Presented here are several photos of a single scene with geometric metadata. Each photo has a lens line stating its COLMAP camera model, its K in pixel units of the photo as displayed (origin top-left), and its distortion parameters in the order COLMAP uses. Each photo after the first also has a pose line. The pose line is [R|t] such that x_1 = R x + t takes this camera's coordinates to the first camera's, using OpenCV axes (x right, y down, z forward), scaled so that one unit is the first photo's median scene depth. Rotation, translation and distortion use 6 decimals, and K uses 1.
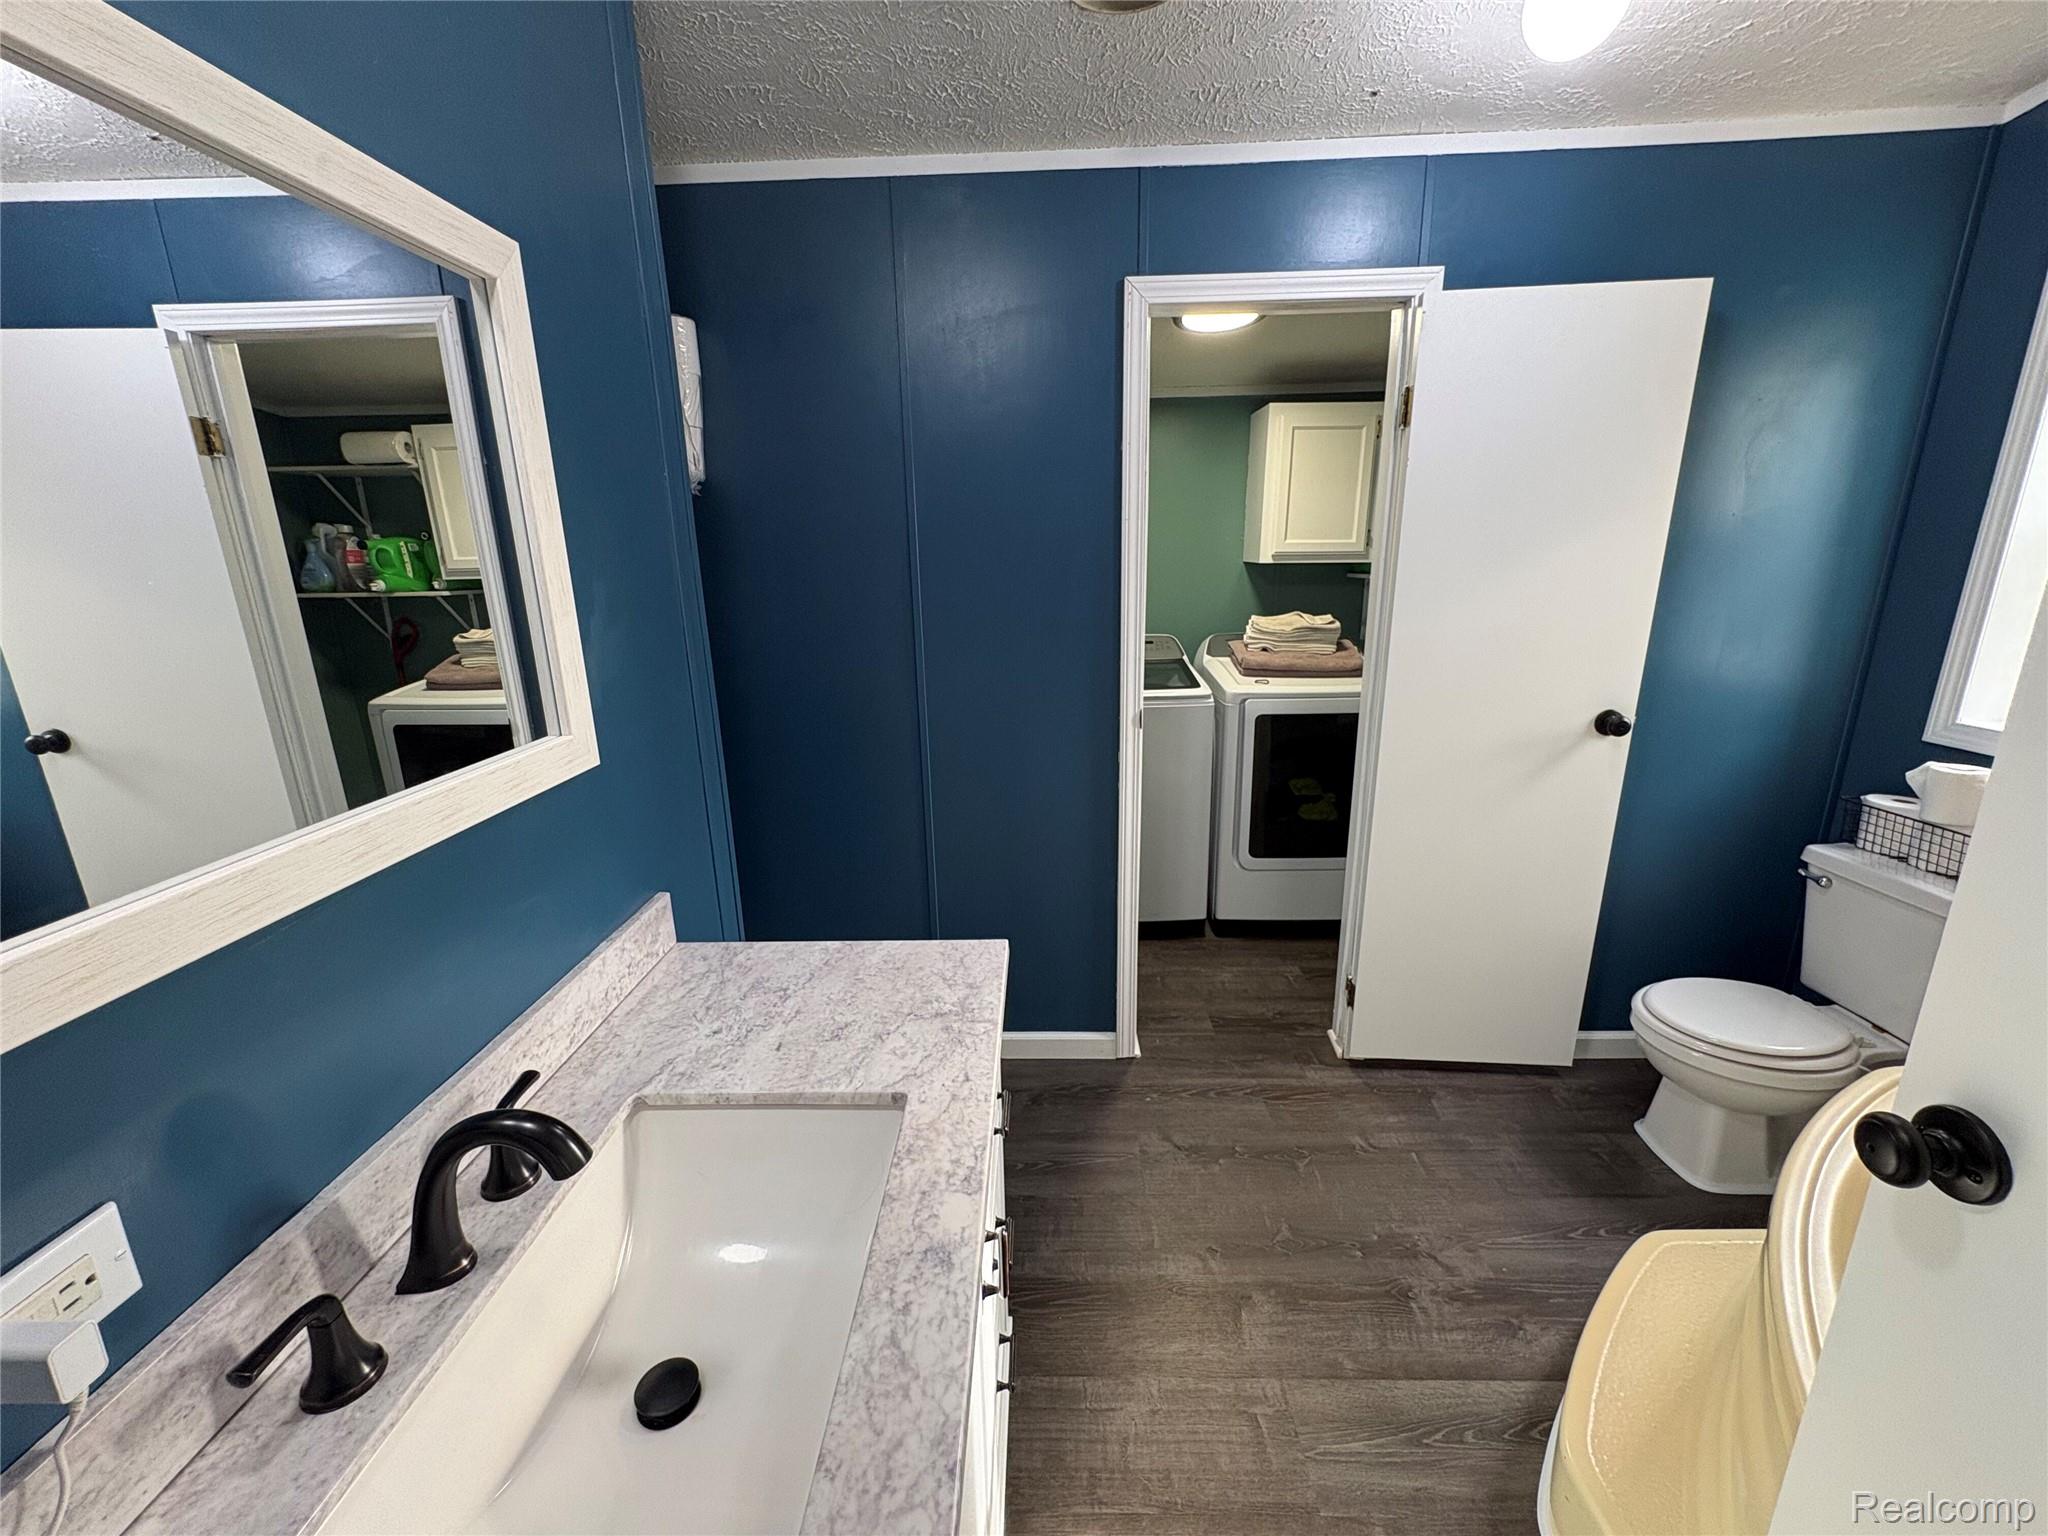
lens RADIAL K [[818.5, 0, 1015.7], [0, 818.5, 765.3], [0, 0, 1]] dist [0.001691, -0.000584]
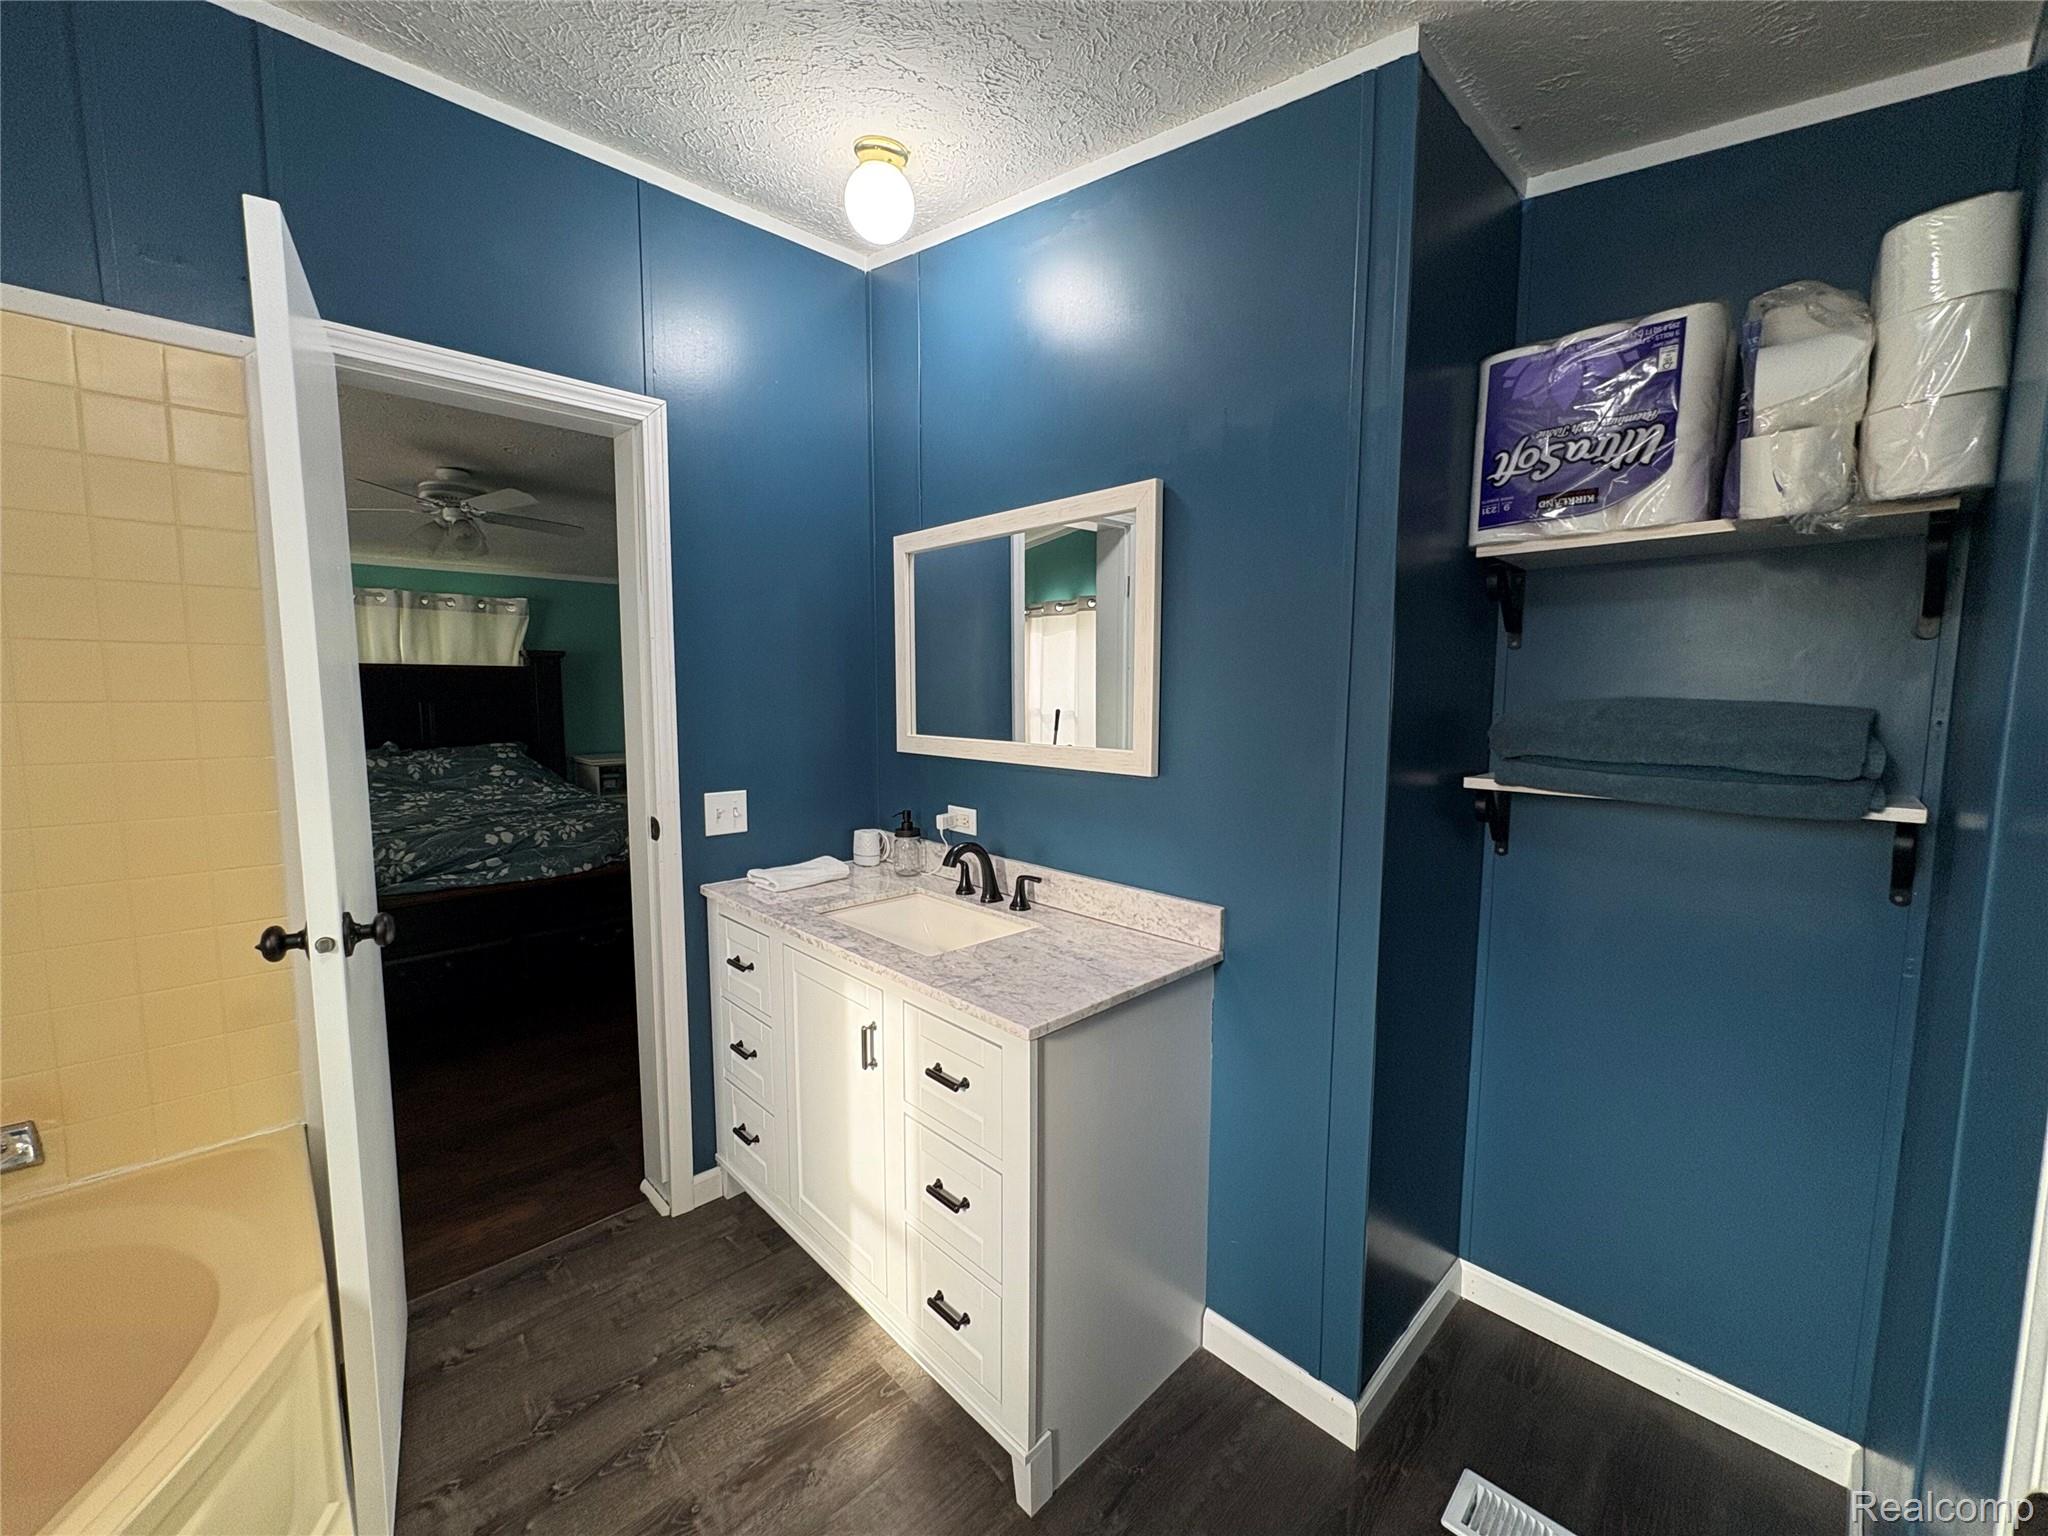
lens RADIAL K [[818.5, 0, 1022.9], [0, 818.5, 766.7], [0, 0, 1]] dist [0.001691, -0.000584]
pose [[-0.695945, 0.091384, -0.712256, 0.863736], [-0.169419, 0.942974, 0.286525, -0.469300], [0.697823, 0.320075, -0.640776, 1.996078]]
